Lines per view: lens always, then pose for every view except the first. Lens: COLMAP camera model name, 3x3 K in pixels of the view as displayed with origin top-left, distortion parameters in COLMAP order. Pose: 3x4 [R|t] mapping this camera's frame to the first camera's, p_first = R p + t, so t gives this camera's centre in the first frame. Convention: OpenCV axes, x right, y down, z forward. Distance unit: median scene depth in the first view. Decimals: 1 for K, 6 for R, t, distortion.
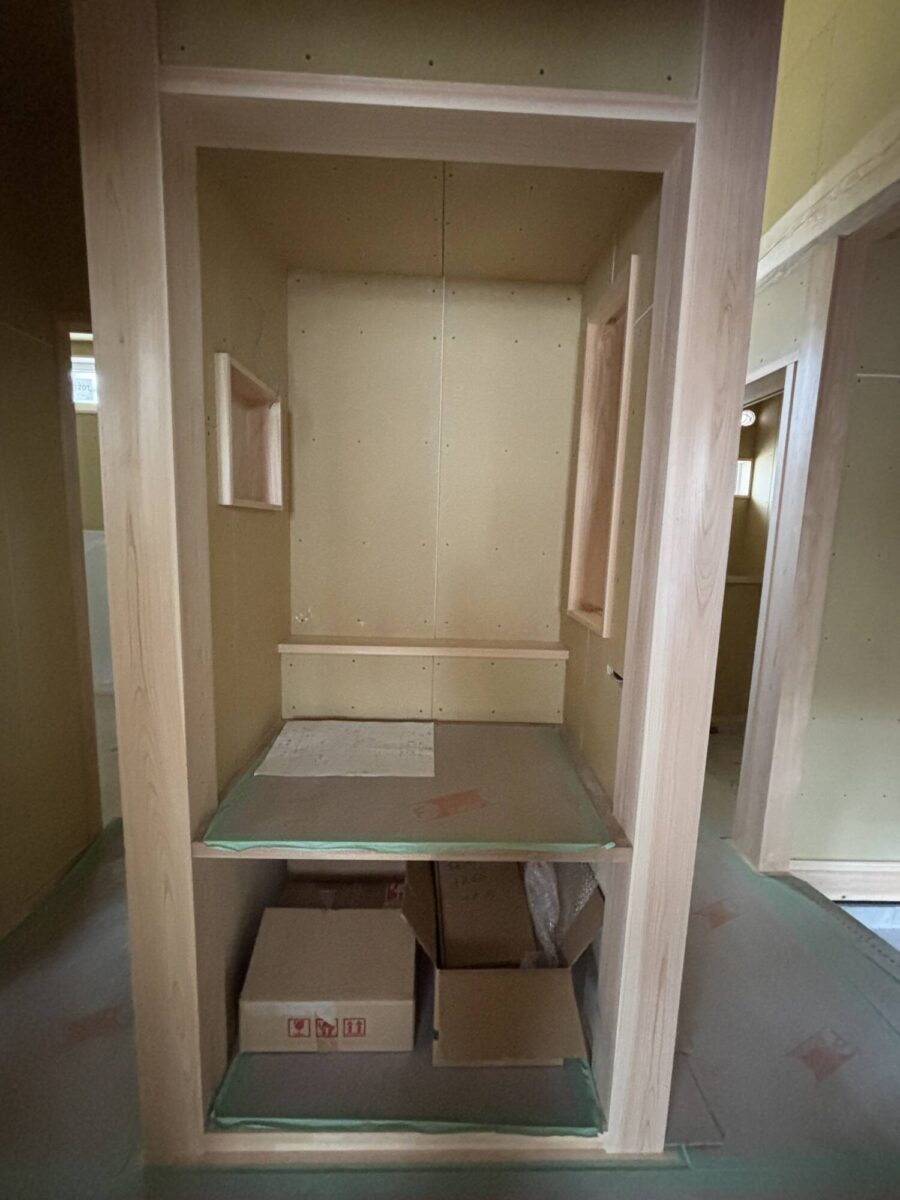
lens RADIAL K [[488.6, 0, 447.5], [0, 488.6, 598.2], [0, 0, 1]] dist [-0.002337, 0.000200]
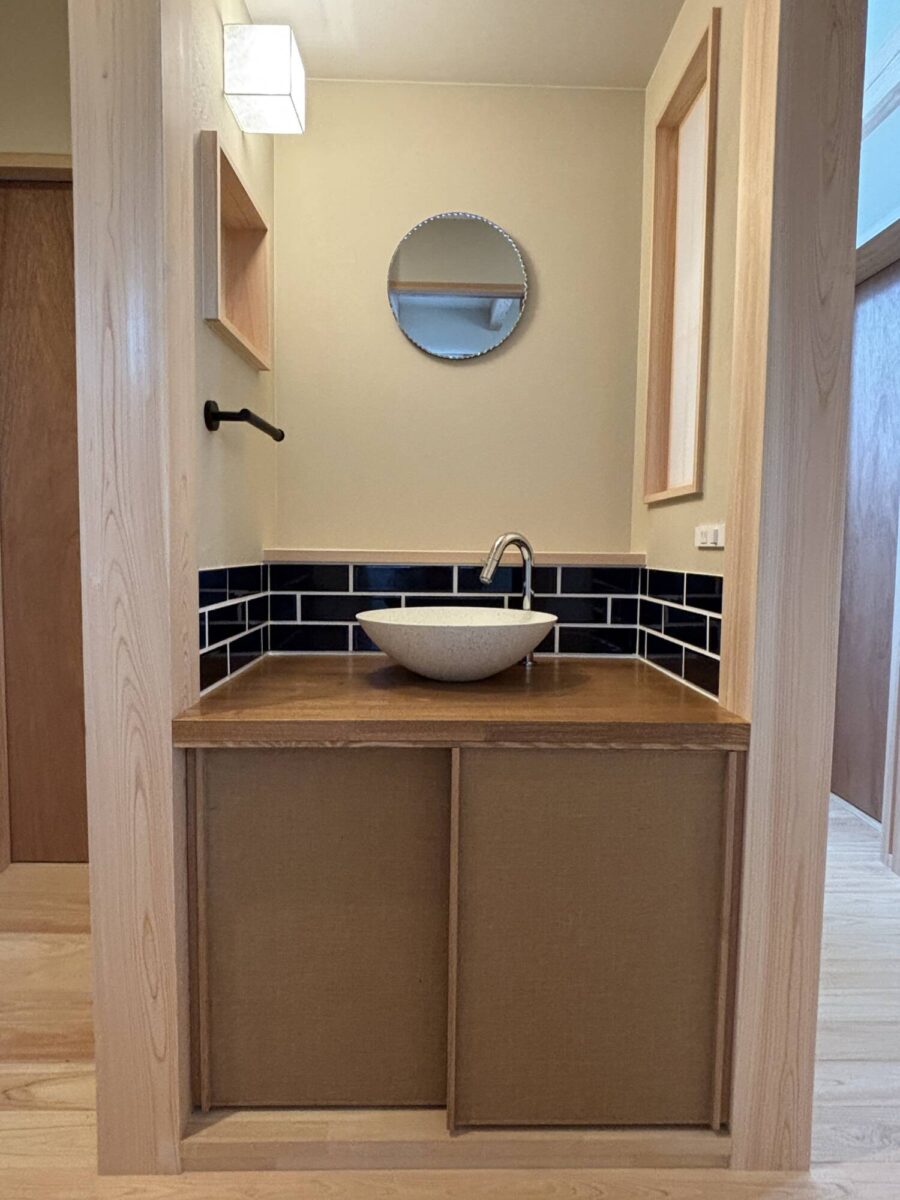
lens RADIAL K [[685.8, 0, 452.5], [0, 685.8, 598.1], [0, 0, 1]] dist [0.000951, 0.000317]
pose [[0.999865, -0.015252, -0.006166, -0.078131], [0.014769, 0.997296, -0.071996, 0.415637], [0.007247, 0.071895, 0.997386, -0.088745]]
